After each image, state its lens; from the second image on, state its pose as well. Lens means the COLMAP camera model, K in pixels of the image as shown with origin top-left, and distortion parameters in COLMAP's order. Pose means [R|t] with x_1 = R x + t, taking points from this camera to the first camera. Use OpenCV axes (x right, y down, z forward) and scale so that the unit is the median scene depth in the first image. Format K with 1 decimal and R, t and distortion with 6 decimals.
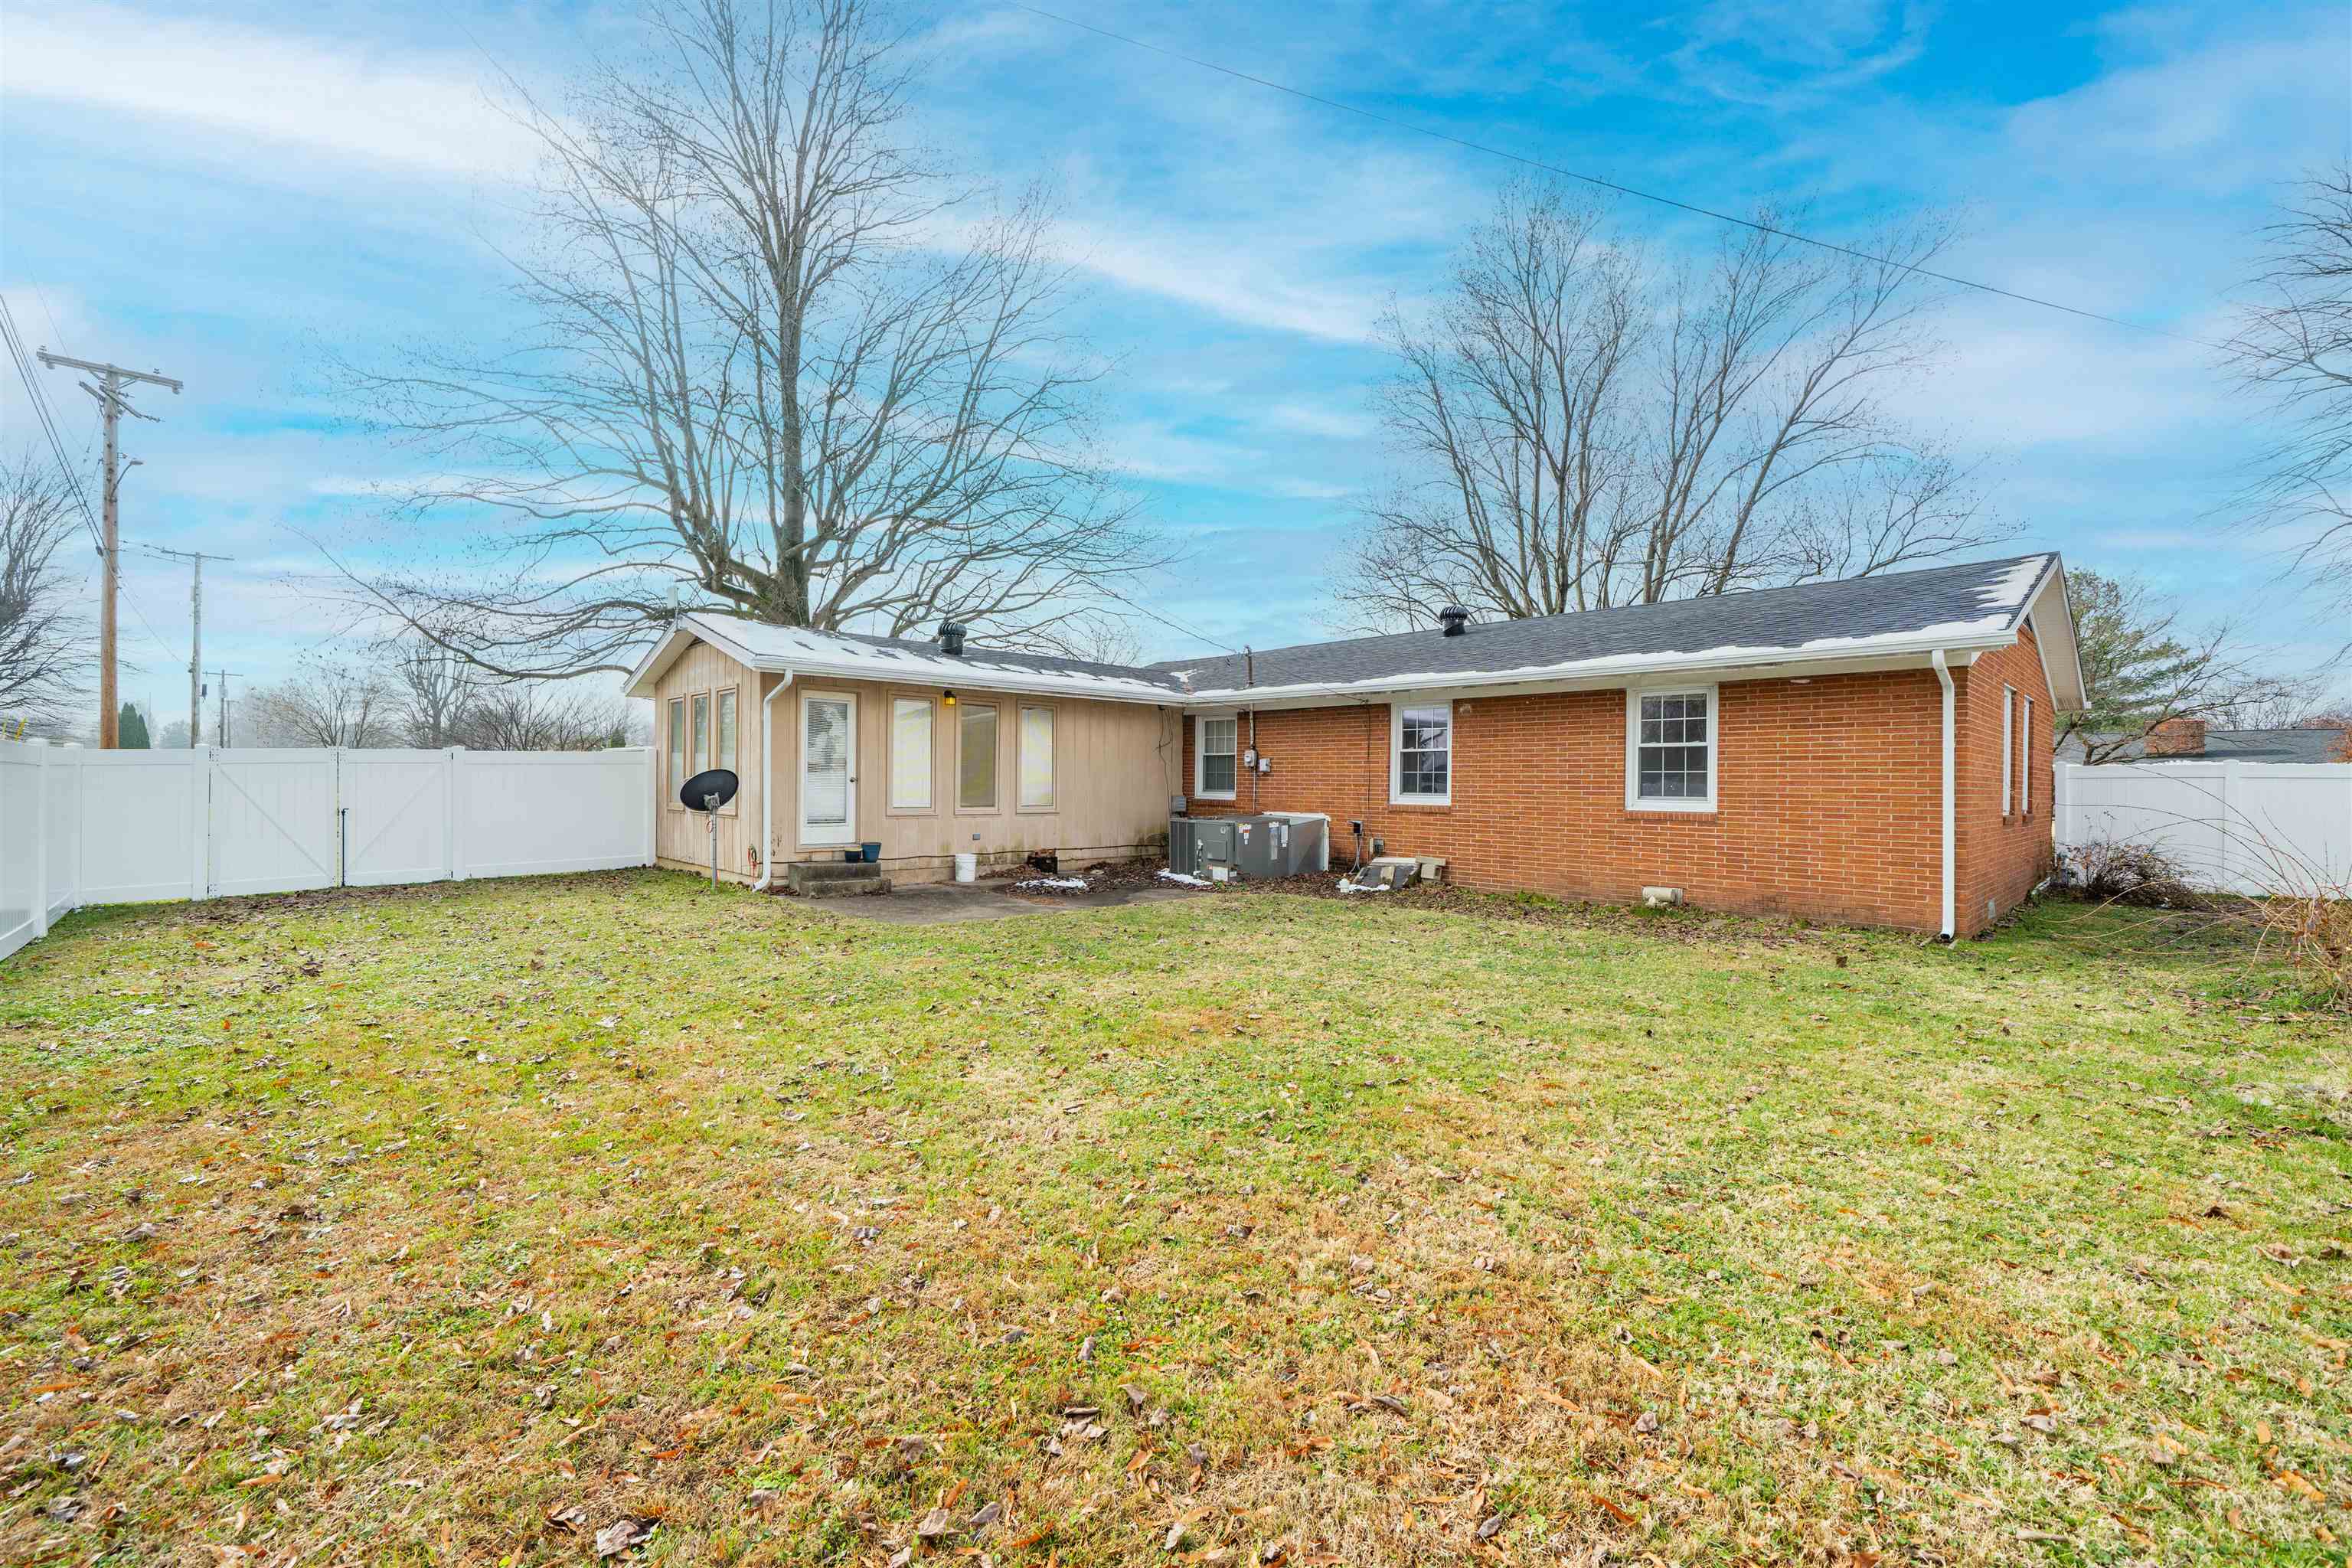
lens RADIAL K [[979.1, 0, 1178.5], [0, 979.1, 777.0], [0, 0, 1]] dist [0.001315, 0.000070]
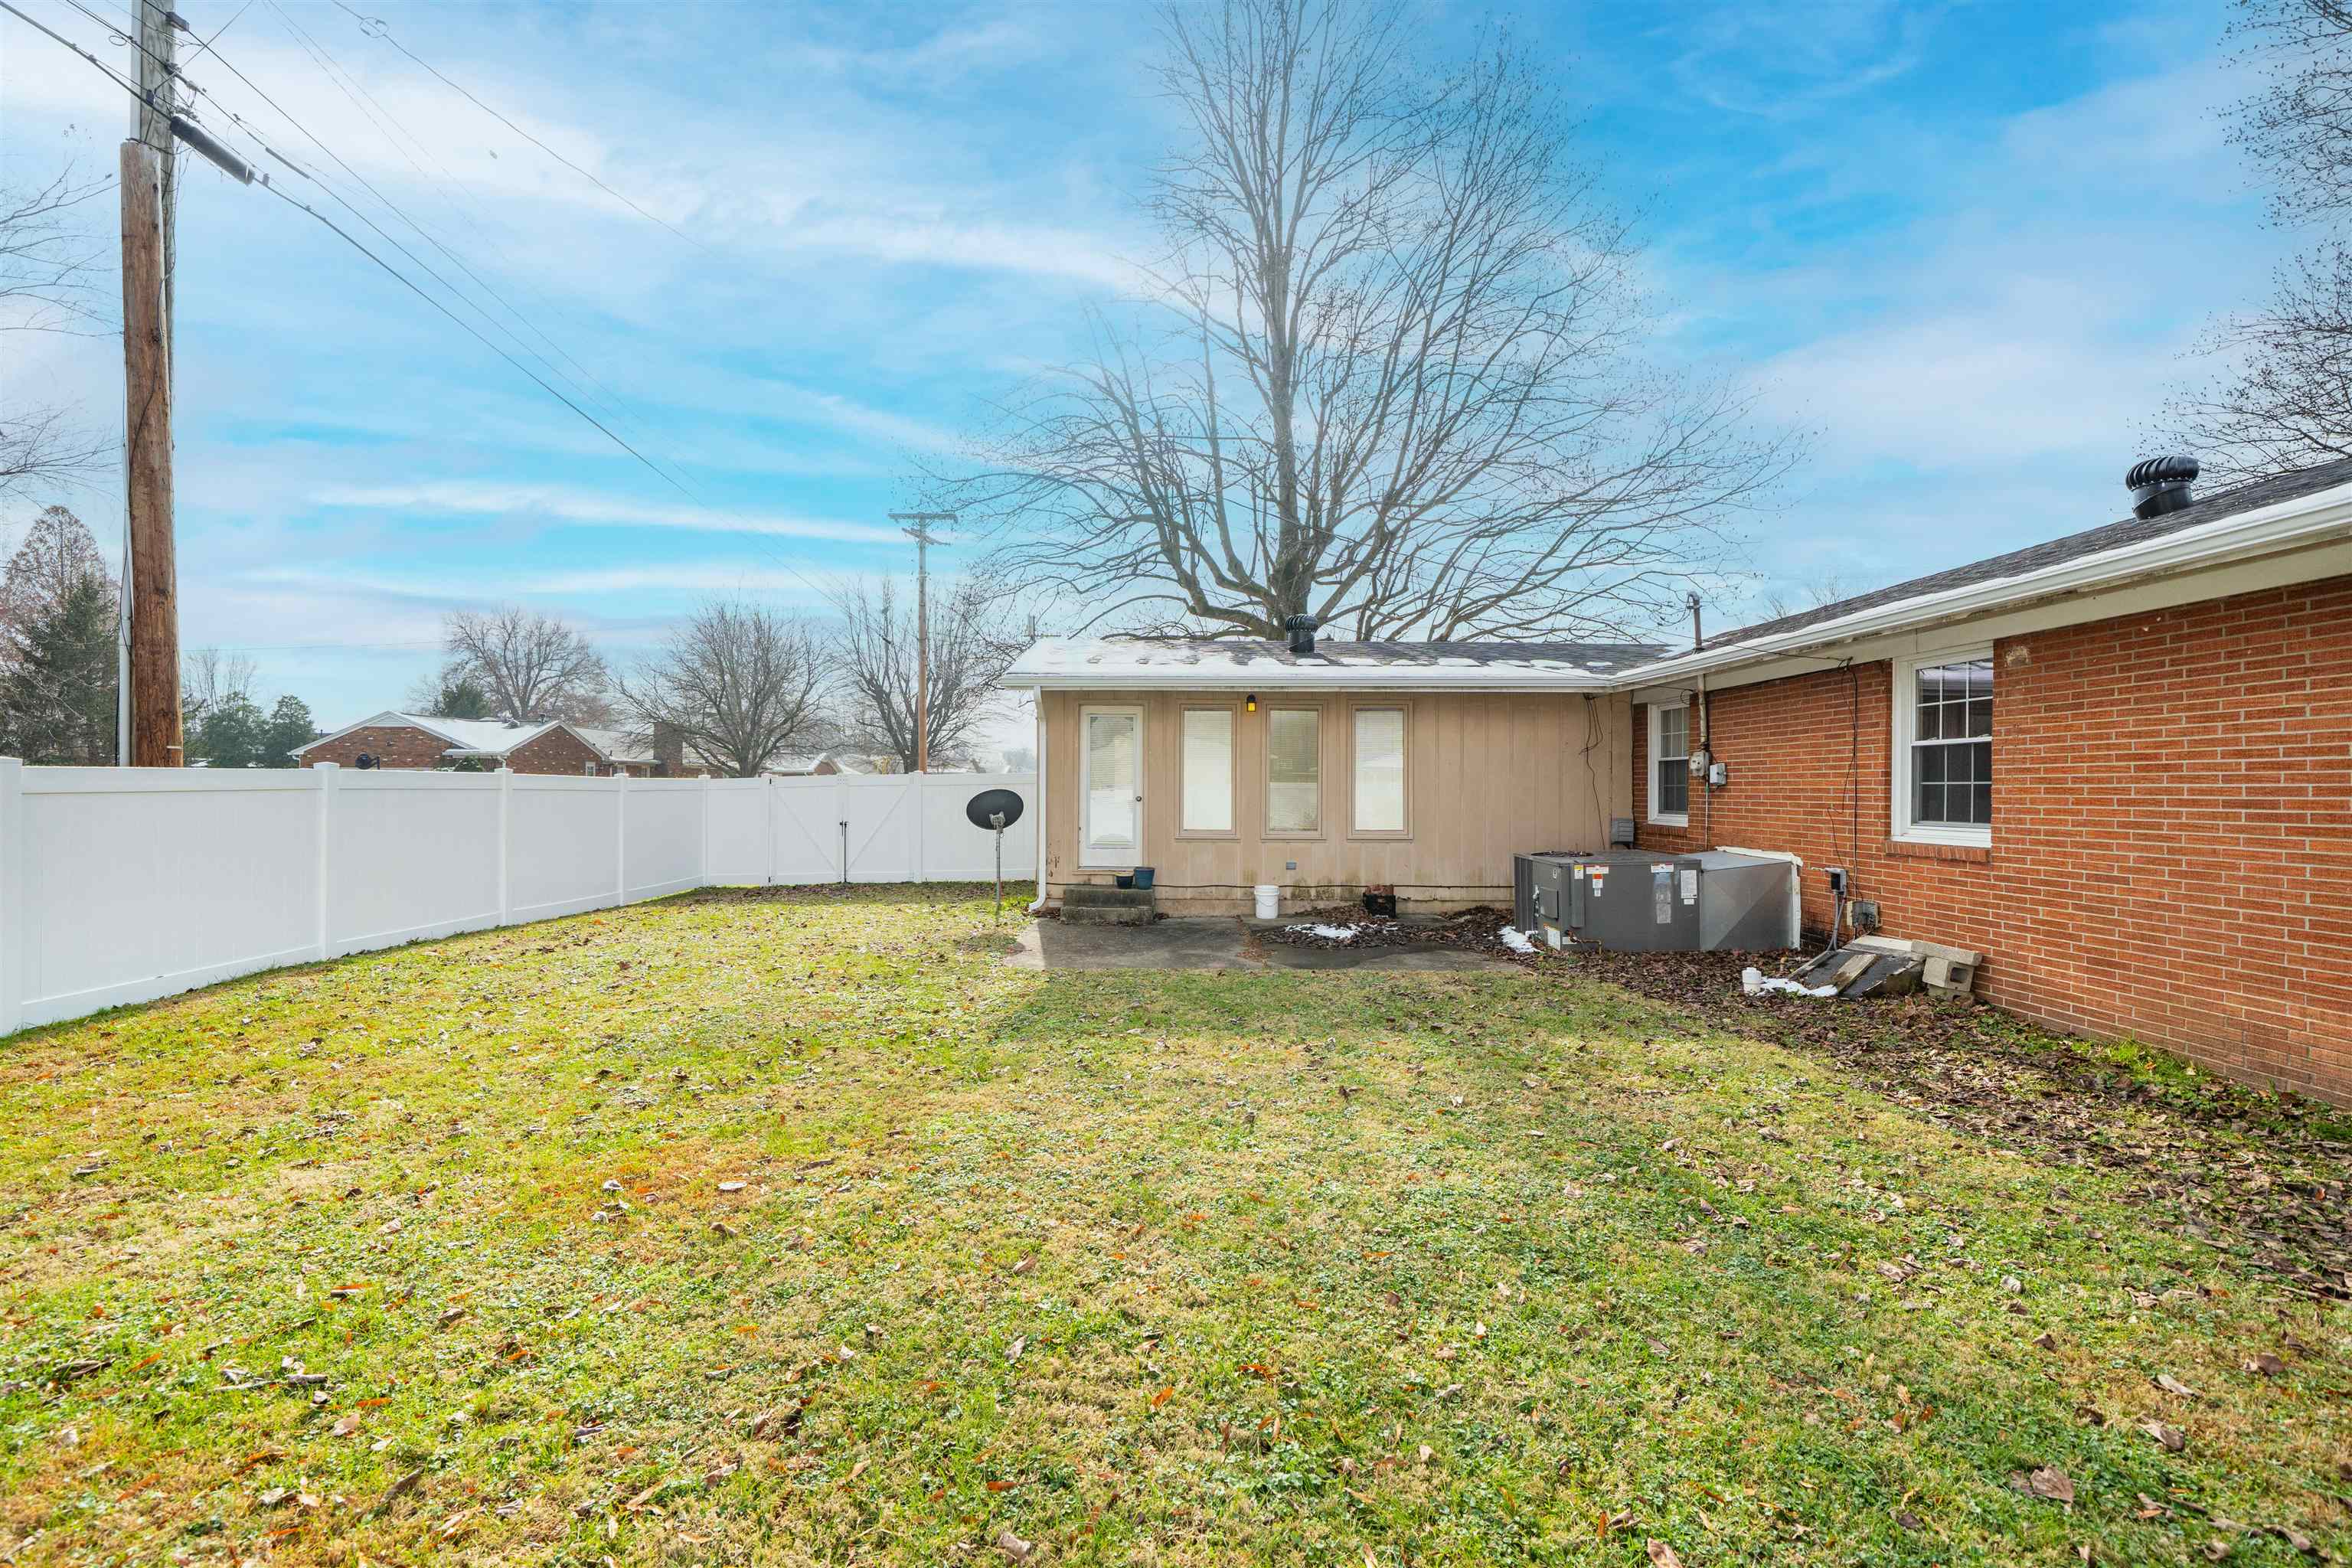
lens RADIAL K [[979.1, 0, 1182.2], [0, 979.1, 798.9], [0, 0, 1]] dist [0.001315, 0.000070]
pose [[0.729967, -0.001019, -0.683482, 0.304290], [0.006308, 0.999966, 0.005246, -0.001603], [0.683453, -0.008141, 0.729949, 0.325332]]
